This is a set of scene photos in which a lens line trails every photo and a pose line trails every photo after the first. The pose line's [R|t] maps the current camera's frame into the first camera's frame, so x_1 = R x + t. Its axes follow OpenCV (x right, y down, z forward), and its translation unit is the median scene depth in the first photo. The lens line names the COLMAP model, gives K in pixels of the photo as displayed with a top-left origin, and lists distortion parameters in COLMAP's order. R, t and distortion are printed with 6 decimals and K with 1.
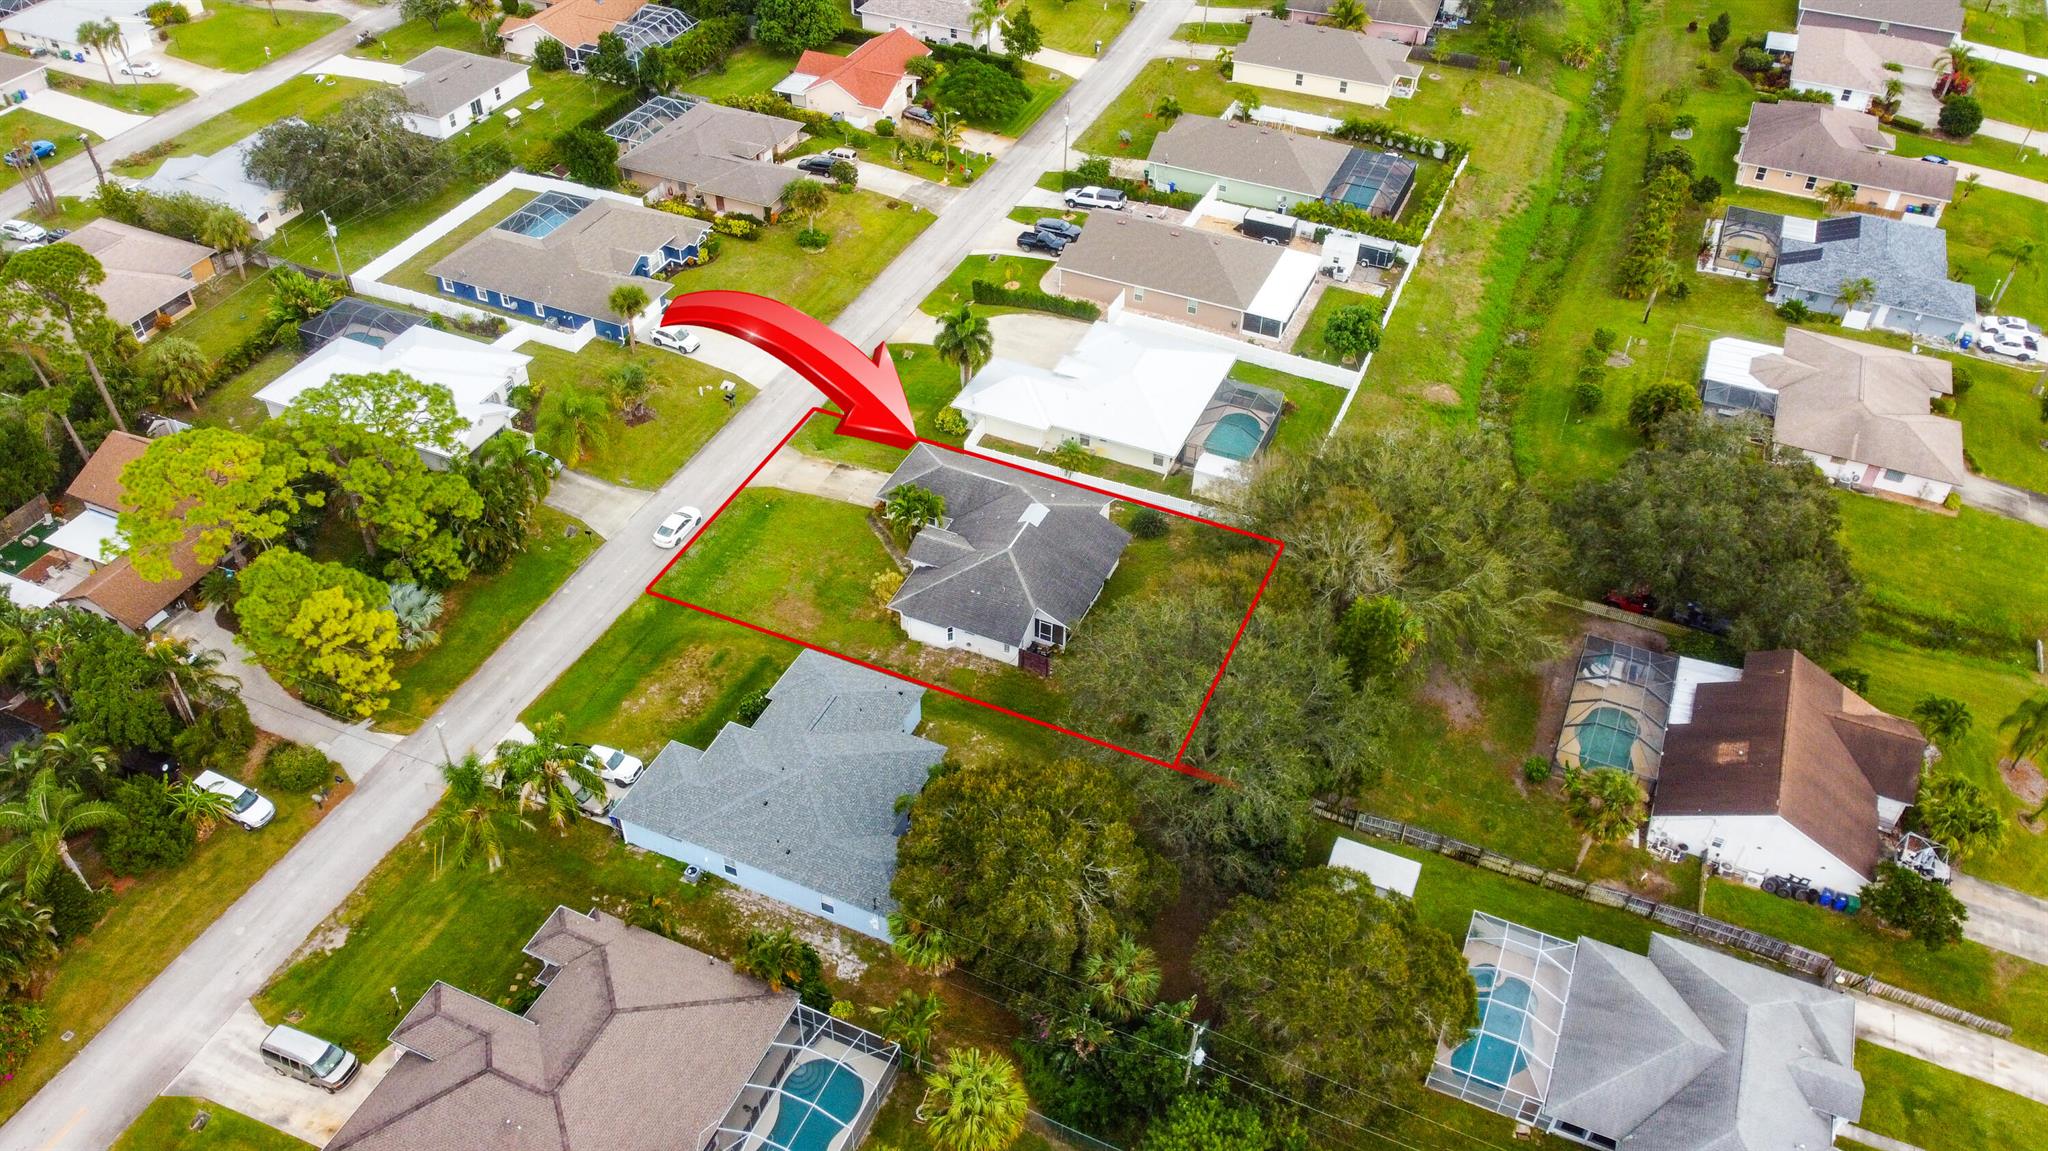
lens RADIAL K [[1549.6, 0, 1021.9], [0, 1549.6, 577.2], [0, 0, 1]] dist [-0.002095, -0.008269]
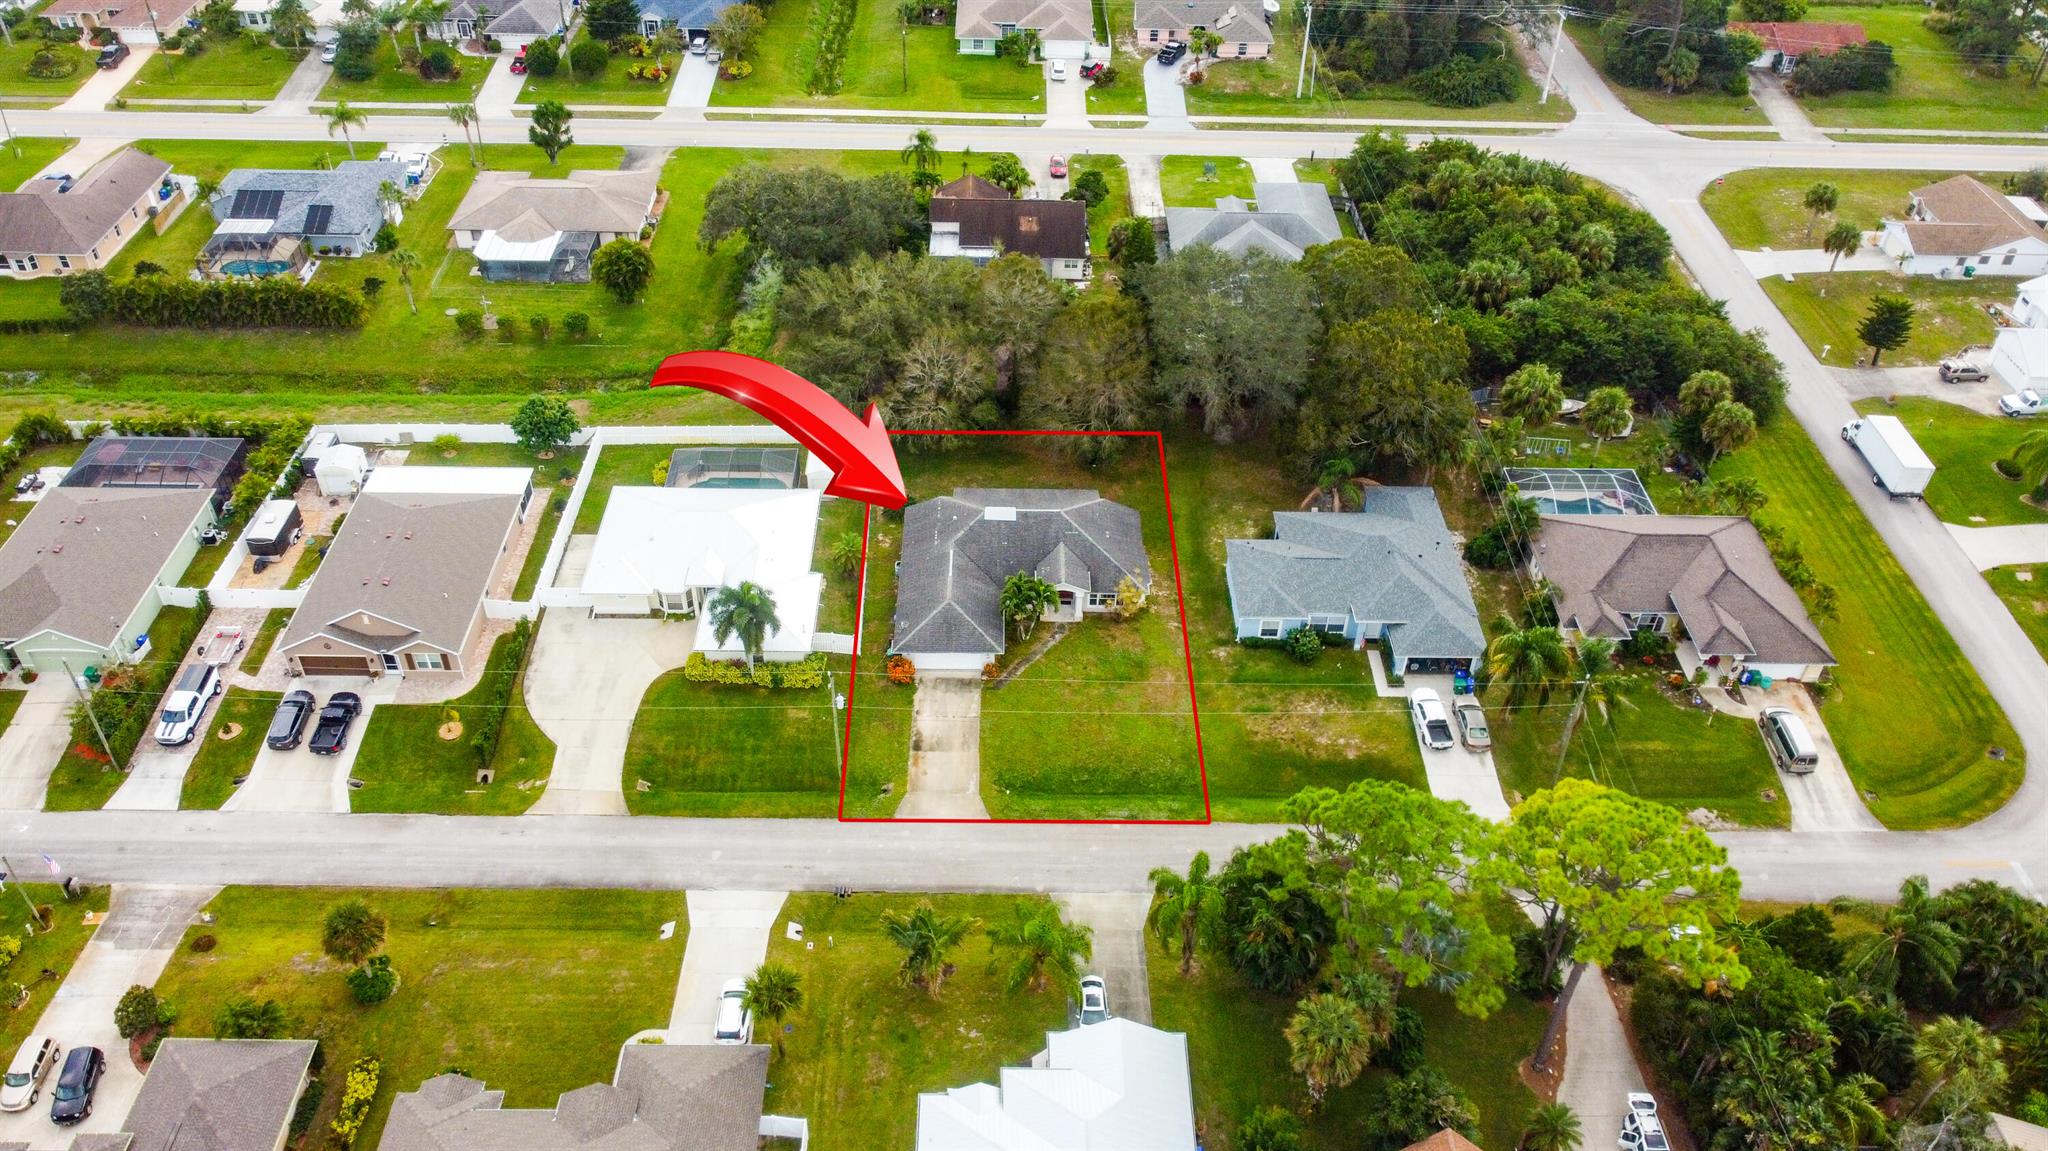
lens RADIAL K [[1549.6, 0, 1021.9], [0, 1549.6, 577.2], [0, 0, 1]] dist [-0.002095, -0.008269]
pose [[-0.411880, -0.597109, 0.688343, -0.640800], [0.575584, 0.415143, 0.704528, -0.646599], [-0.706441, 0.686380, 0.172698, 0.727518]]
